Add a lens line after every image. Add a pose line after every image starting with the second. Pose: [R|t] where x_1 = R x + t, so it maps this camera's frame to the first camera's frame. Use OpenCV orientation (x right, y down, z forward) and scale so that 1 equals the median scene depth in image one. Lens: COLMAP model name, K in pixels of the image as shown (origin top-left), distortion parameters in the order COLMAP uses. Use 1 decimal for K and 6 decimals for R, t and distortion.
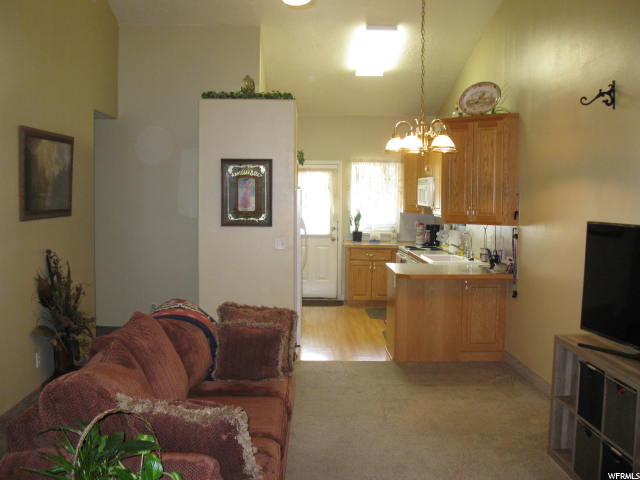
lens RADIAL K [[676.2, 0, 308.3], [0, 676.2, 243.6], [0, 0, 1]] dist [-0.195055, 0.204405]
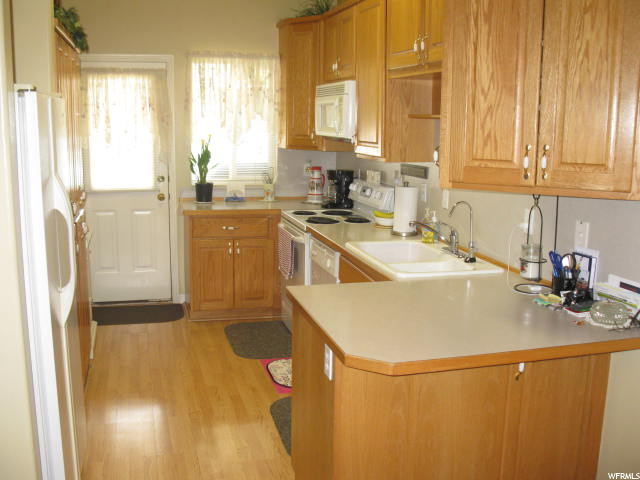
lens RADIAL K [[676.2, 0, 308.3], [0, 676.2, 243.6], [0, 0, 1]] dist [-0.195055, 0.204405]
pose [[0.972357, -0.039168, 0.230190, 0.026774], [0.014097, 0.993879, 0.109568, -0.028108], [-0.233072, -0.103294, 0.966958, 0.441585]]
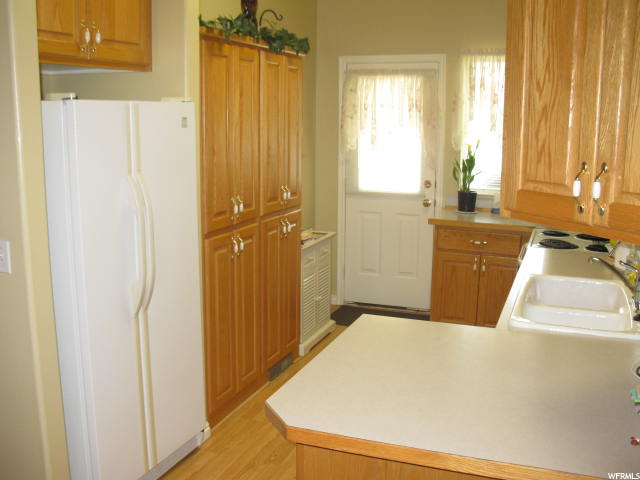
lens RADIAL K [[676.2, 0, 308.3], [0, 676.2, 243.6], [0, 0, 1]] dist [-0.195055, 0.204405]
pose [[0.924594, 0.067634, -0.374902, 0.155557], [-0.027138, 0.993307, 0.112271, -0.032655], [0.379986, -0.093631, 0.920241, 0.482384]]
